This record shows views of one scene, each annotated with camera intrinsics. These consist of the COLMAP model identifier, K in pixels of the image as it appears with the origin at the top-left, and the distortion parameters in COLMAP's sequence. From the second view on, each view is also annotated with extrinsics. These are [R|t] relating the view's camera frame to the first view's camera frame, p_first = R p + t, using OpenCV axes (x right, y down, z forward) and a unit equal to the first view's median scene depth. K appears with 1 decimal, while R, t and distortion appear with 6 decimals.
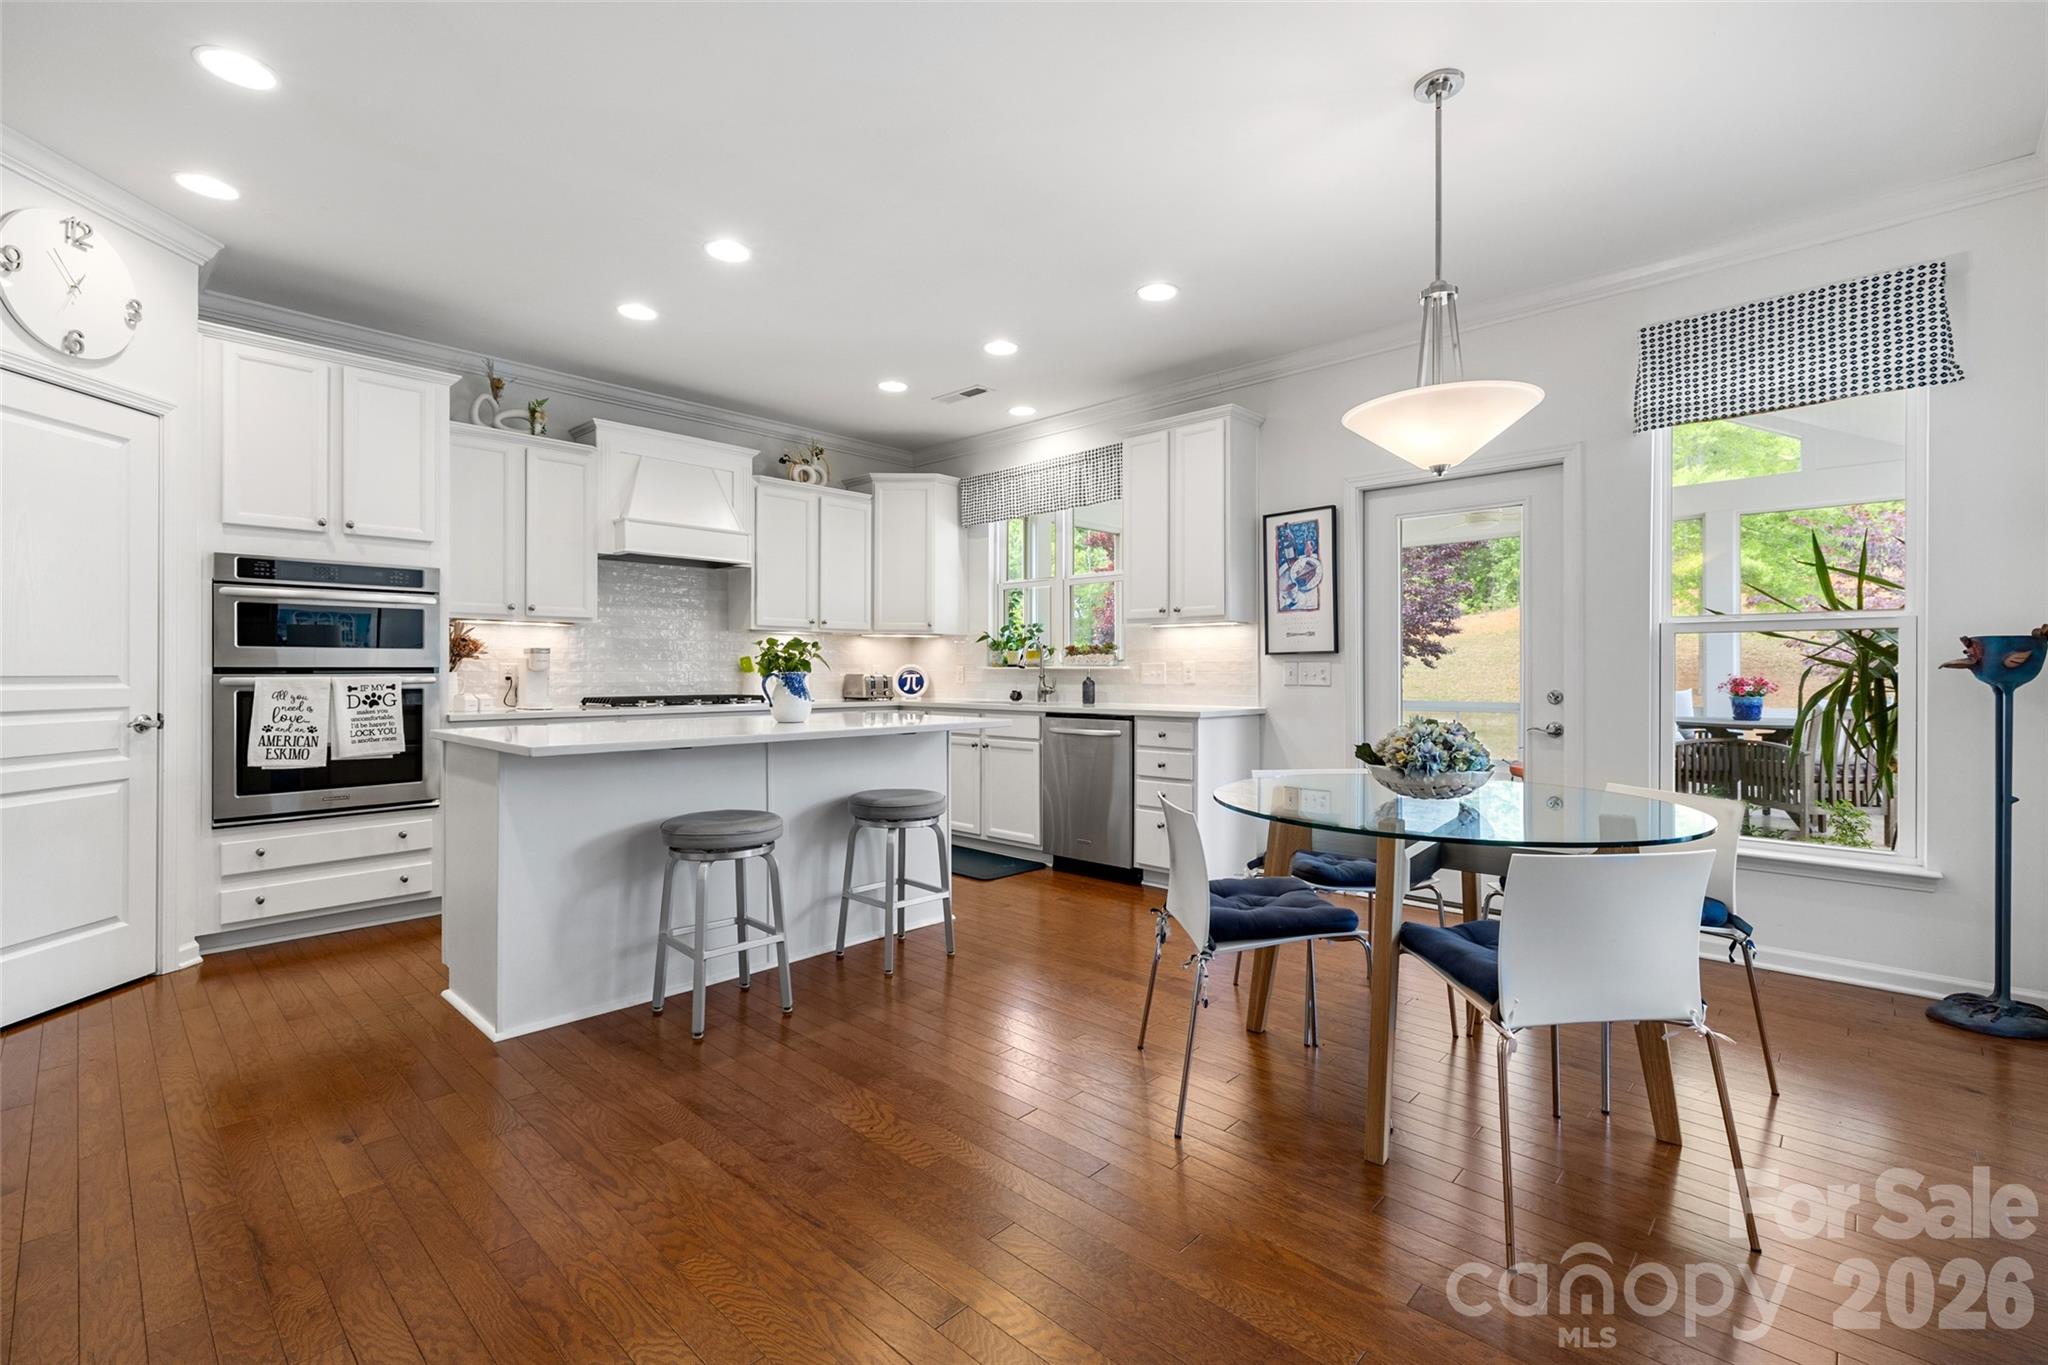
lens RADIAL K [[882.2, 0, 1019.5], [0, 882.2, 666.6], [0, 0, 1]] dist [0.000872, 0.000106]
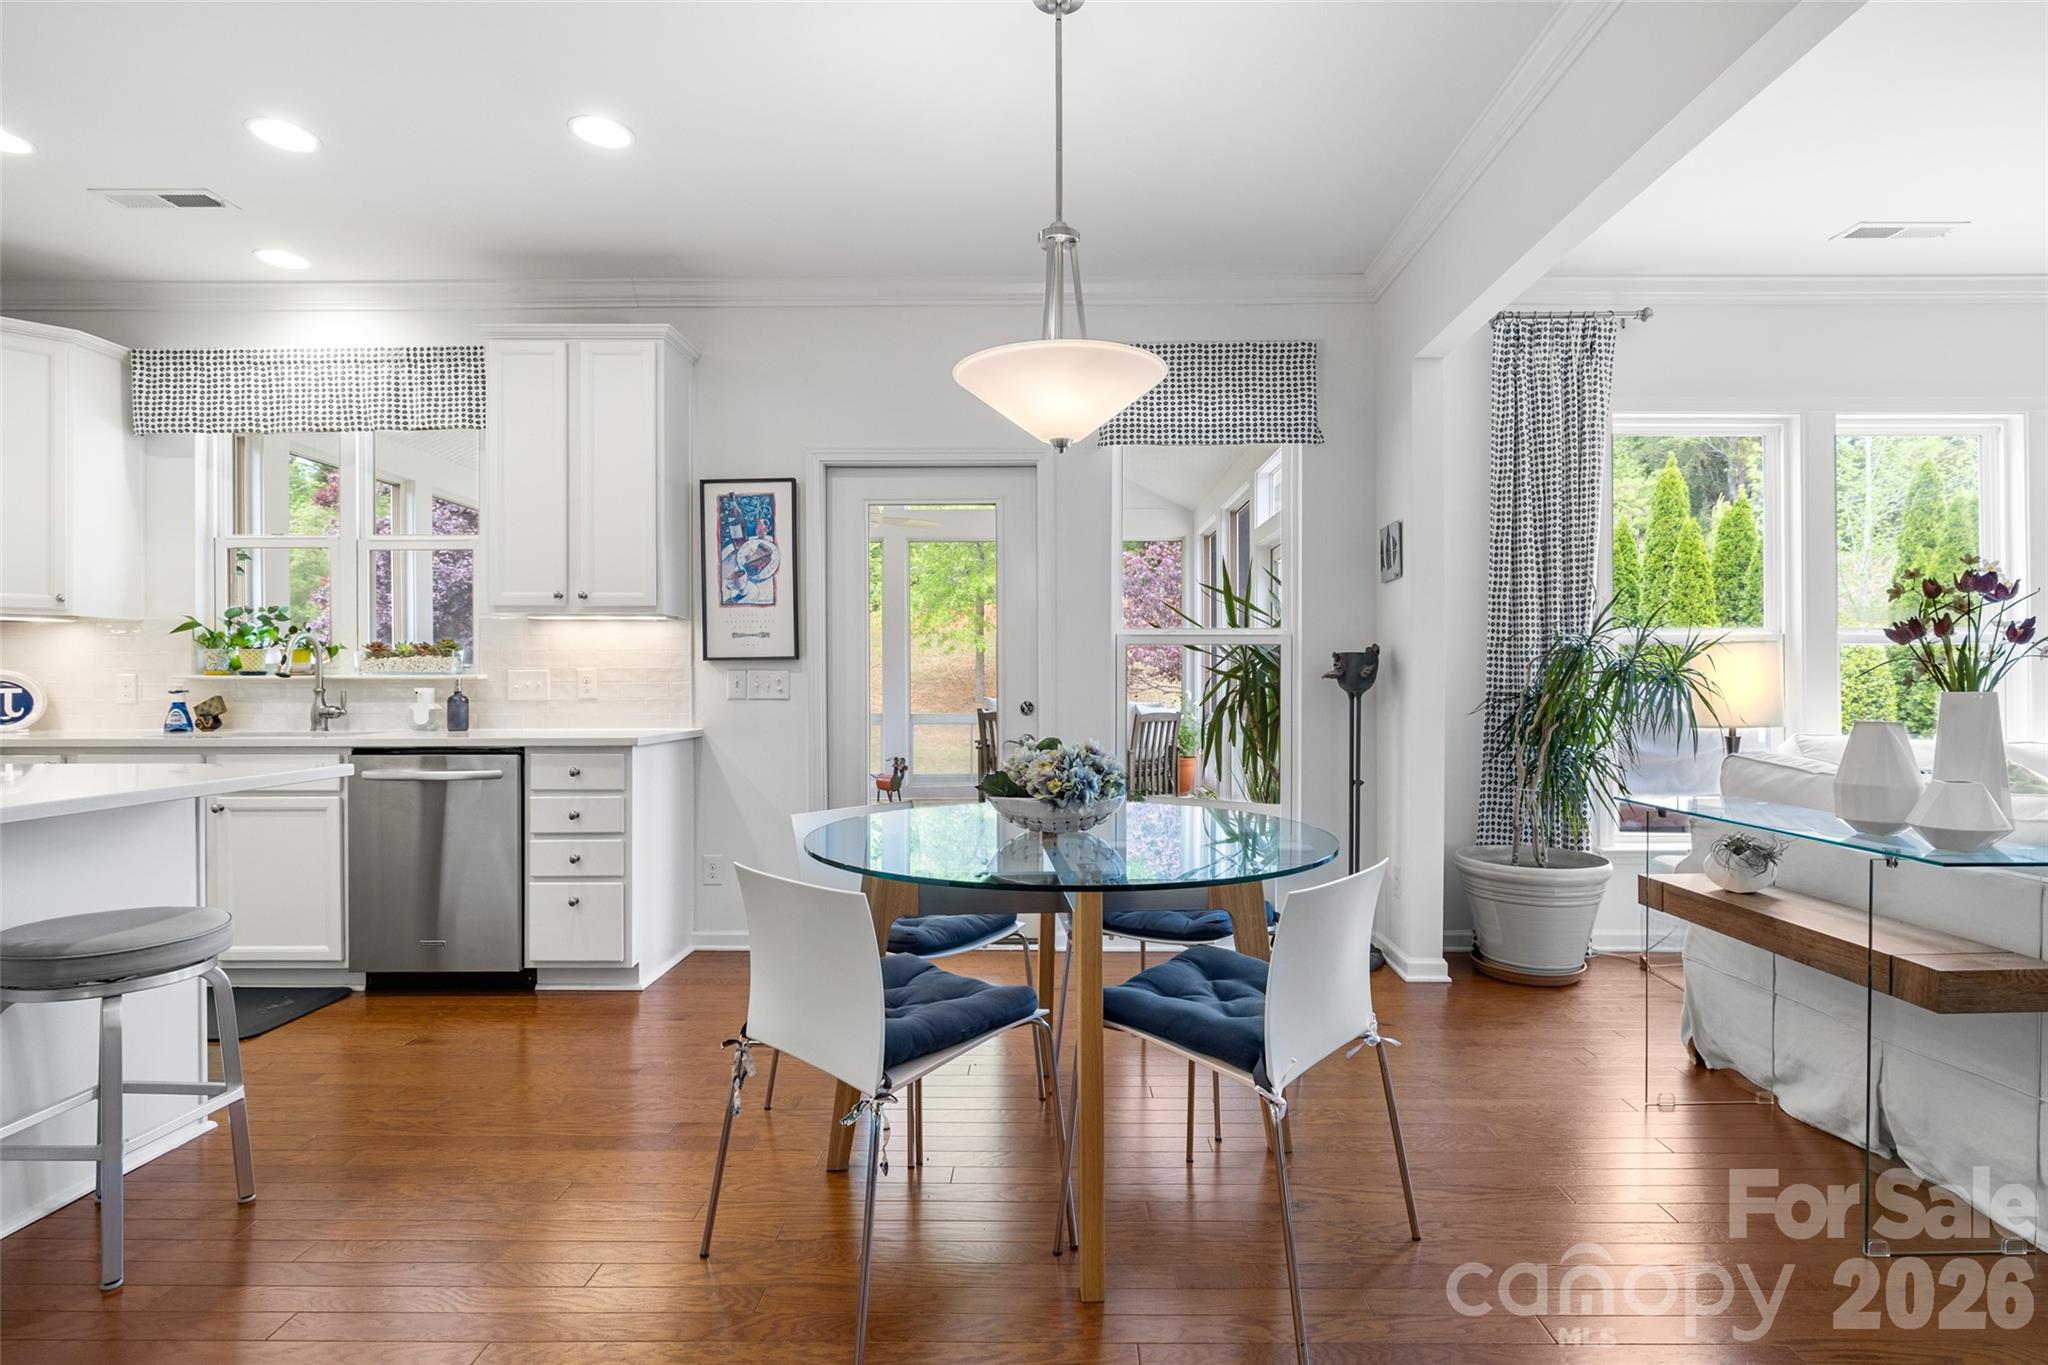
lens RADIAL K [[994.8, 0, 1024.0], [0, 994.8, 682.5], [0, 0, 1]] dist [0.000279, 0.000667]
pose [[0.735080, -0.002106, 0.677977, -0.108935], [-0.001997, 0.999984, 0.005271, 0.000858], [-0.677977, -0.005229, 0.735064, 0.170950]]
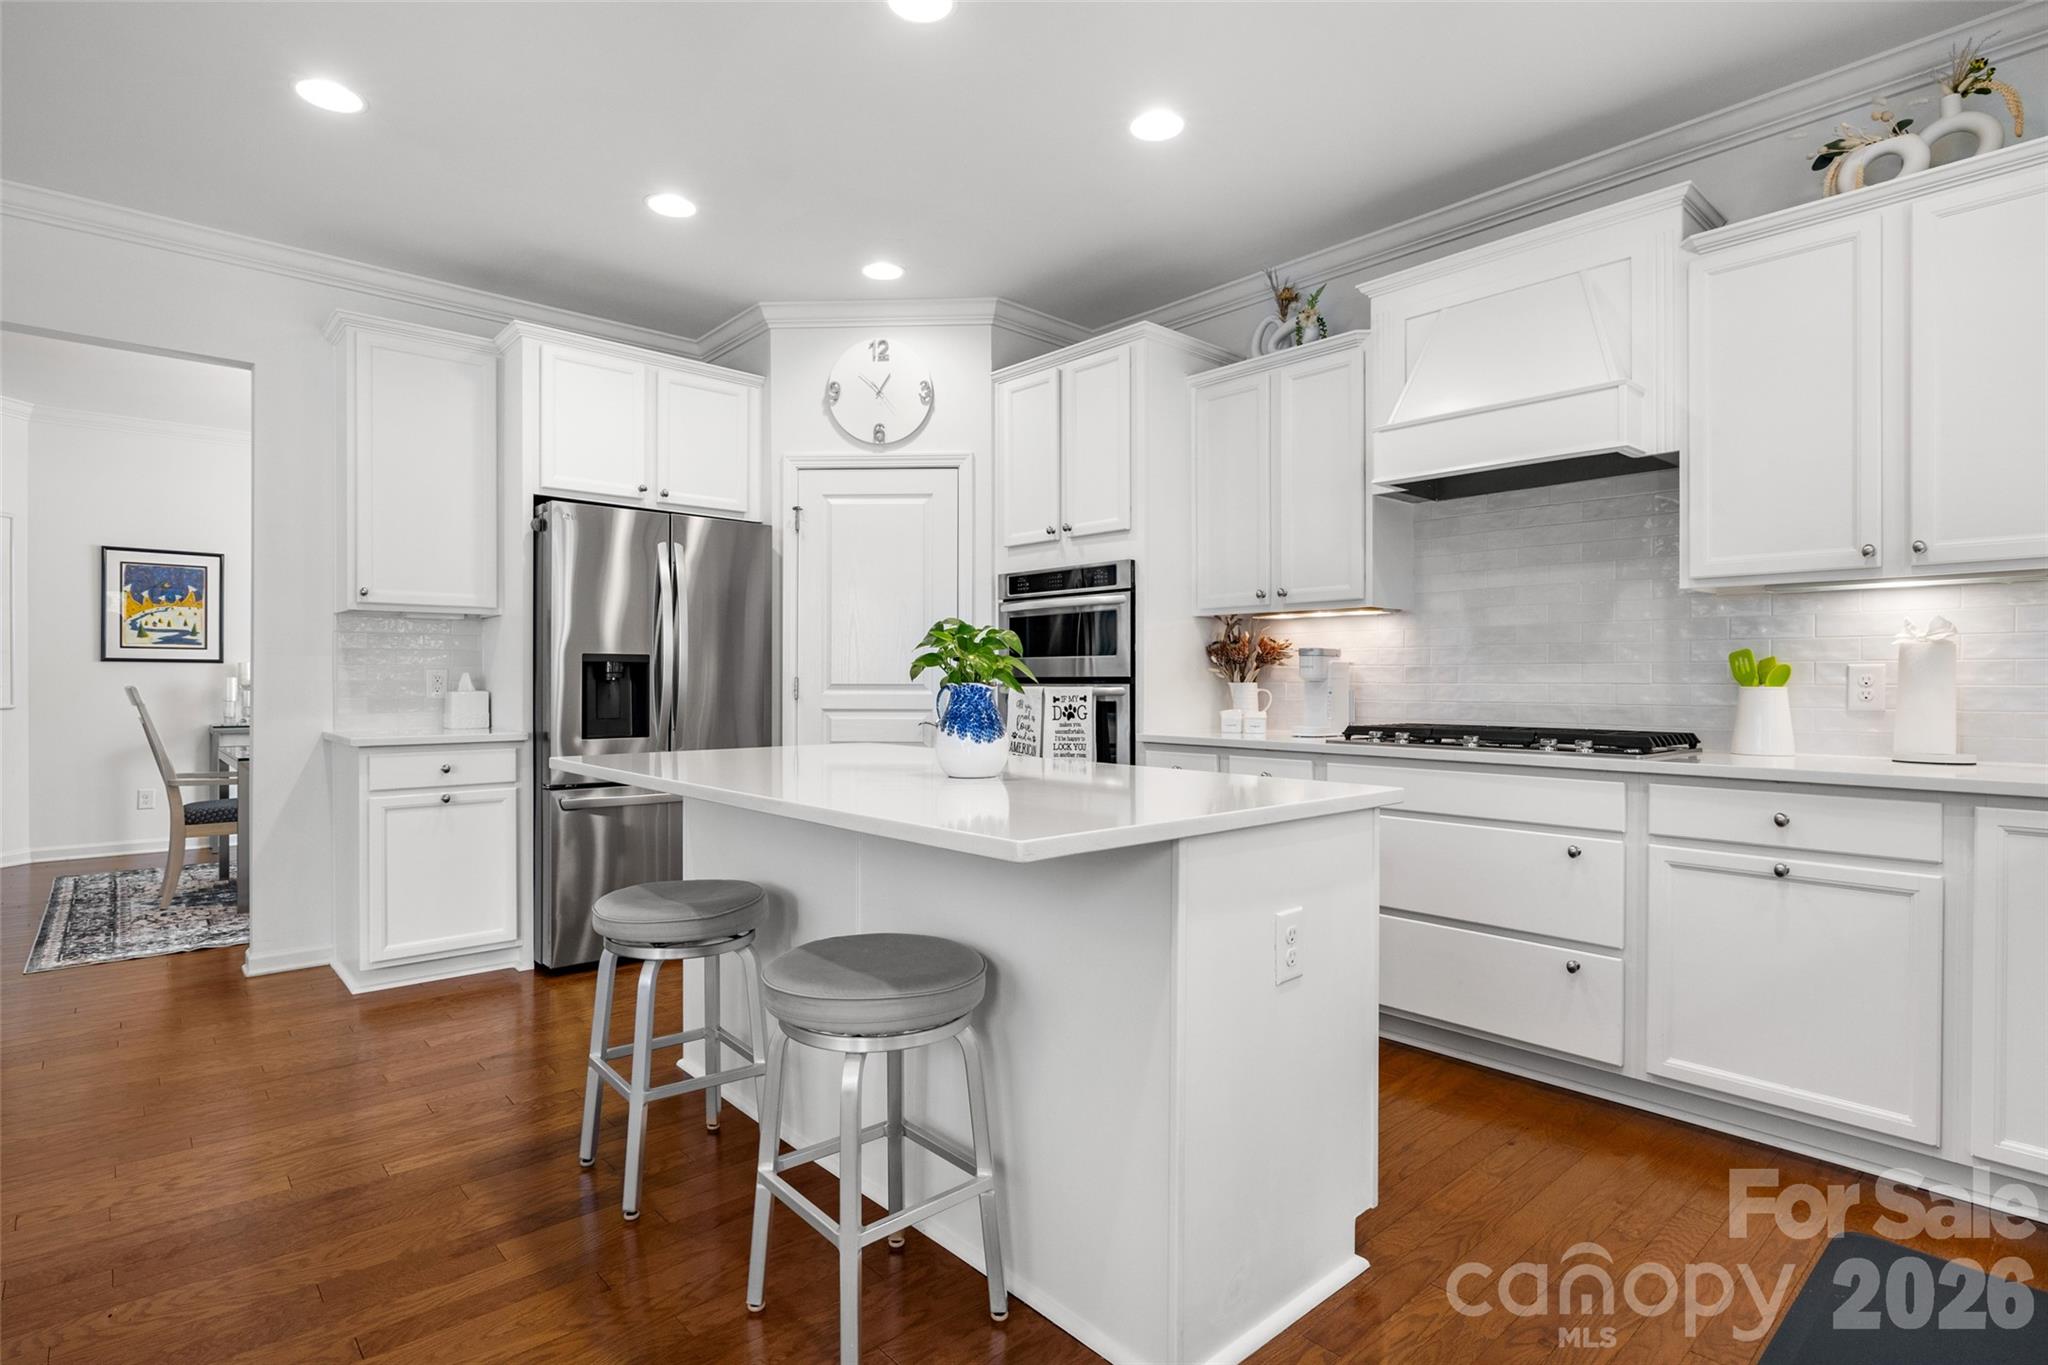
lens RADIAL K [[1019.4, 0, 1024.0], [0, 1019.4, 682.5], [0, 0, 1]] dist [-0.004073, -0.000482]
pose [[-0.077532, 0.001540, -0.996989, 0.276031], [0.002071, 0.999997, 0.001384, 0.004021], [0.996988, -0.001957, -0.077535, 0.837082]]
